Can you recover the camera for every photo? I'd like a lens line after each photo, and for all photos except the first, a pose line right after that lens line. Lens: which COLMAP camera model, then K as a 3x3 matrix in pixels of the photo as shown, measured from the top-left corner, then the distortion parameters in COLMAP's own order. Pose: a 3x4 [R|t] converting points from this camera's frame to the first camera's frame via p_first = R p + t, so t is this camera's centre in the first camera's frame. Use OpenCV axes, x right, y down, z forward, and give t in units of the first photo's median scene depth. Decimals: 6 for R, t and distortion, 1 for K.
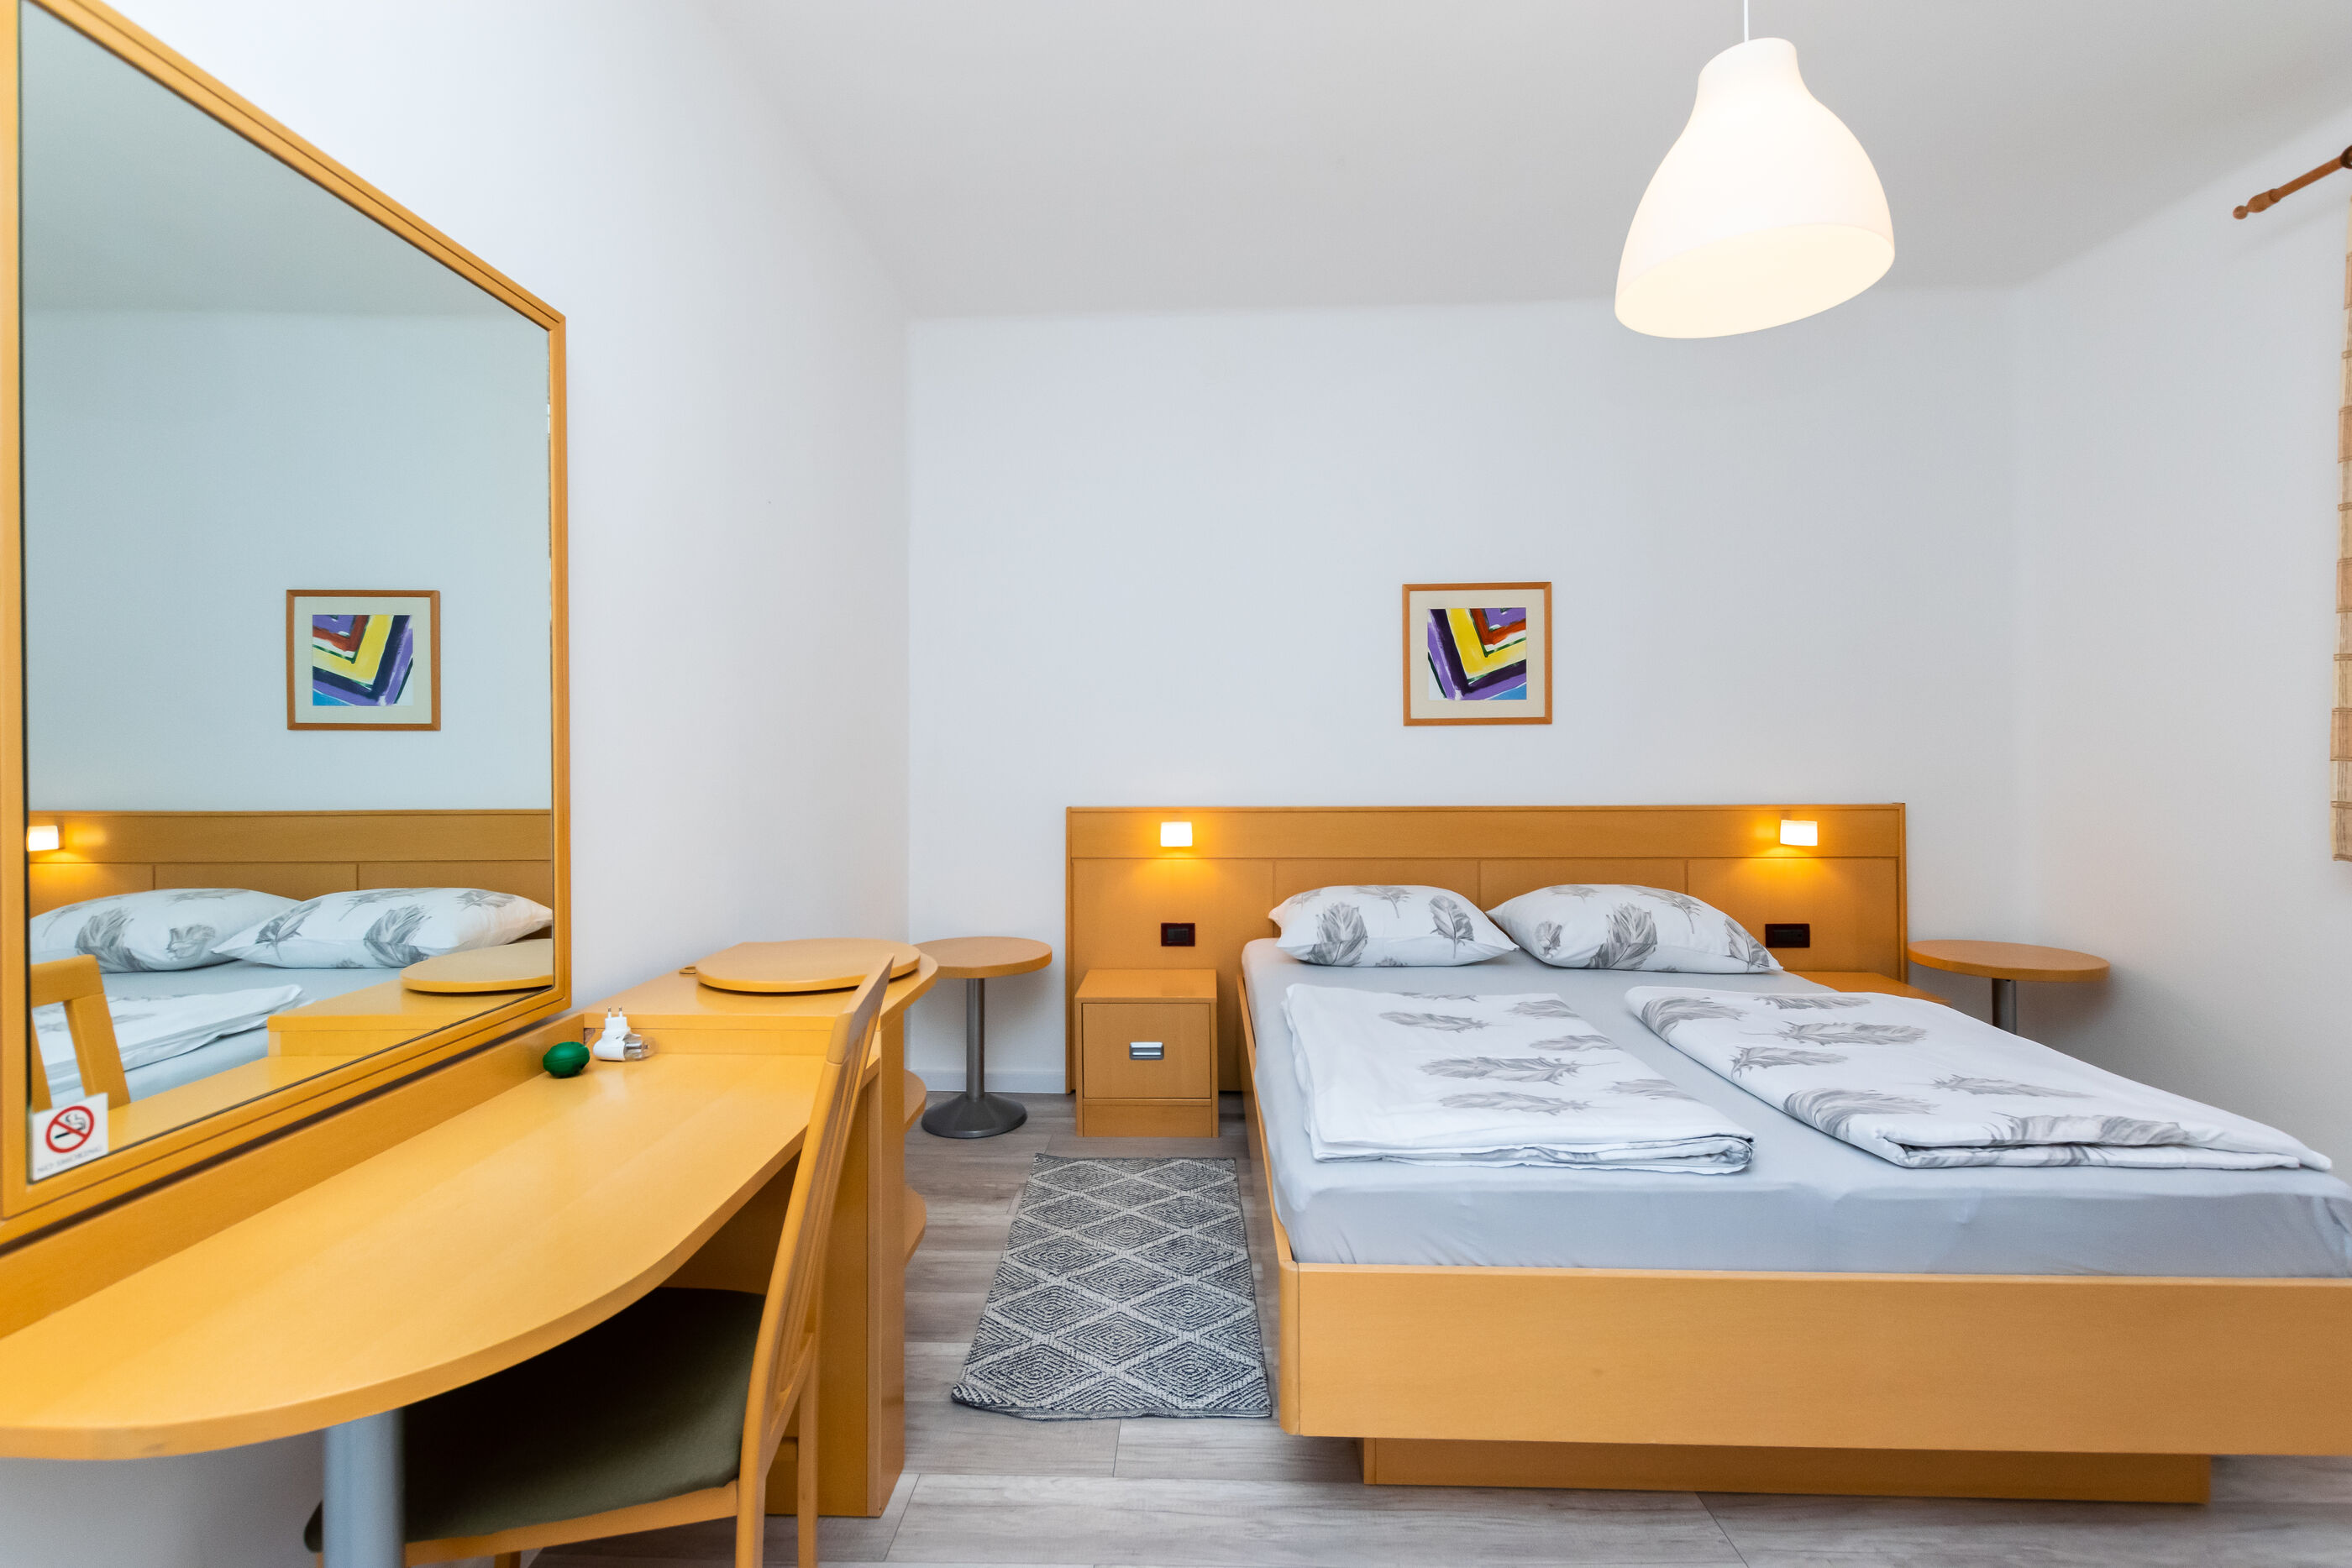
lens RADIAL K [[1031.0, 0, 1172.9], [0, 1031.0, 753.3], [0, 0, 1]] dist [0.002929, -0.000257]
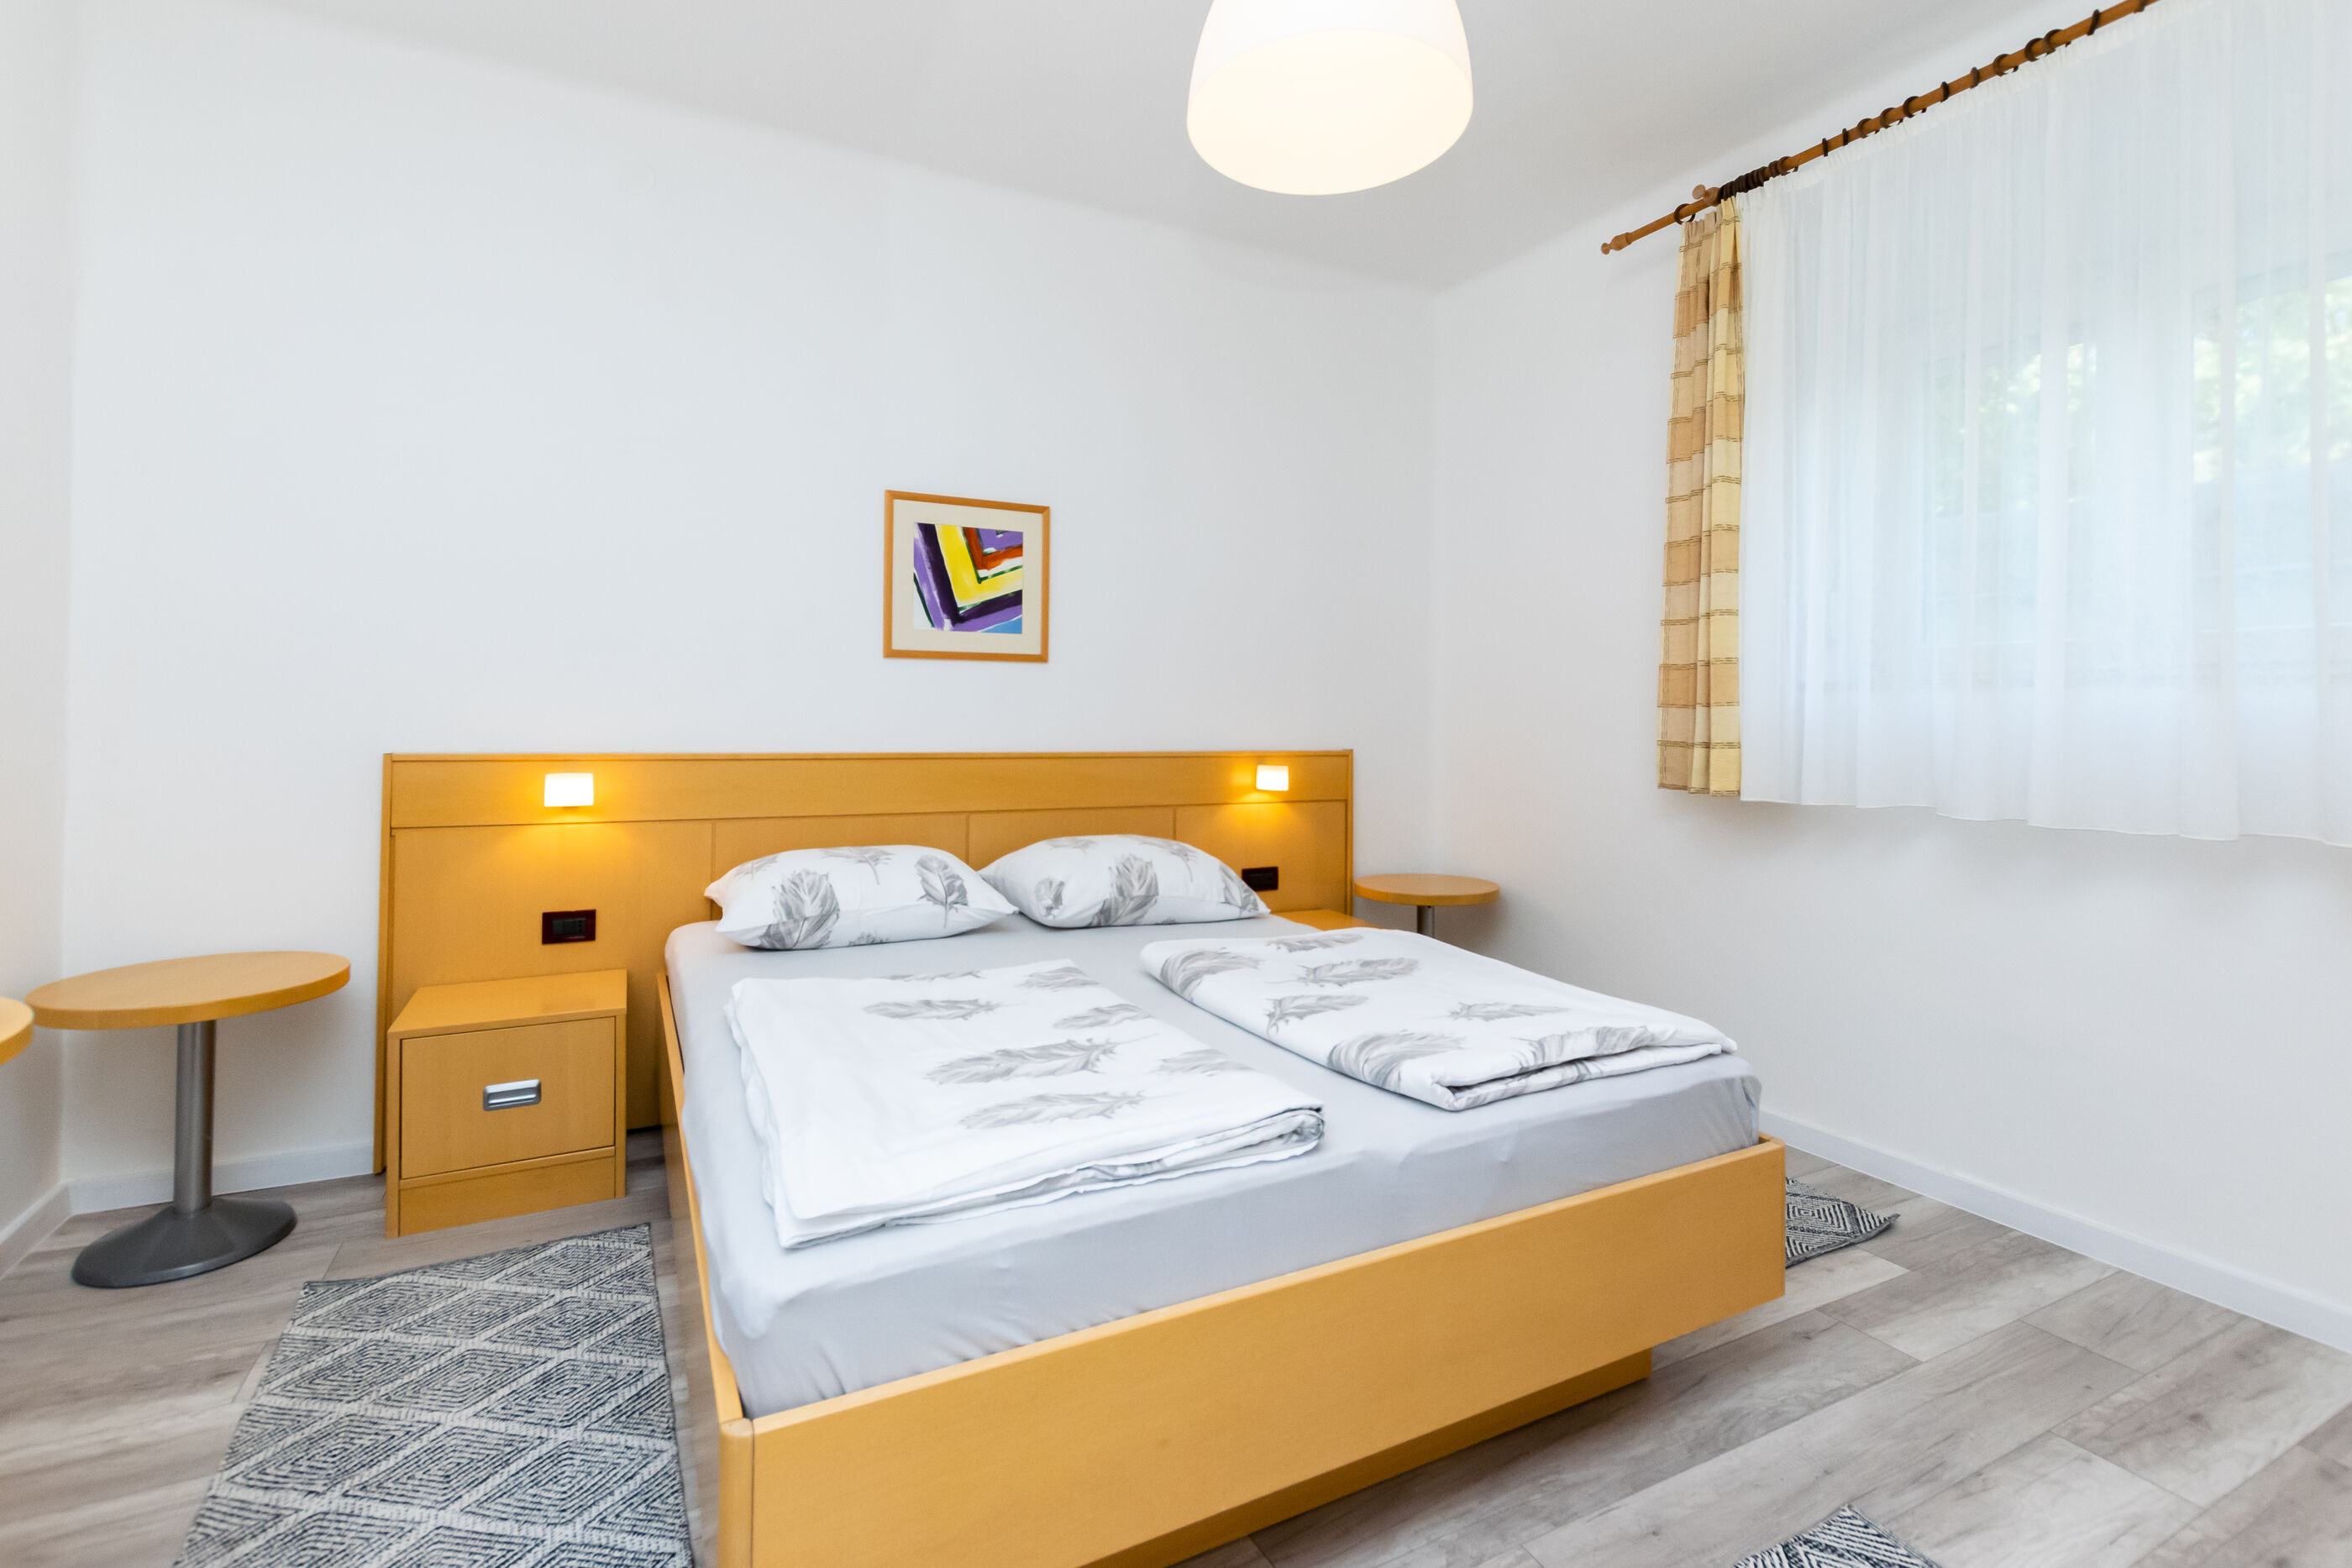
lens RADIAL K [[1054.3, 0, 1180.5], [0, 1054.3, 715.9], [0, 0, 1]] dist [0.002118, -0.000202]
pose [[0.868553, 0.018398, 0.495254, 0.010669], [-0.015894, 0.999831, -0.009268, 0.032622], [-0.495341, 0.000179, 0.868699, 0.167767]]
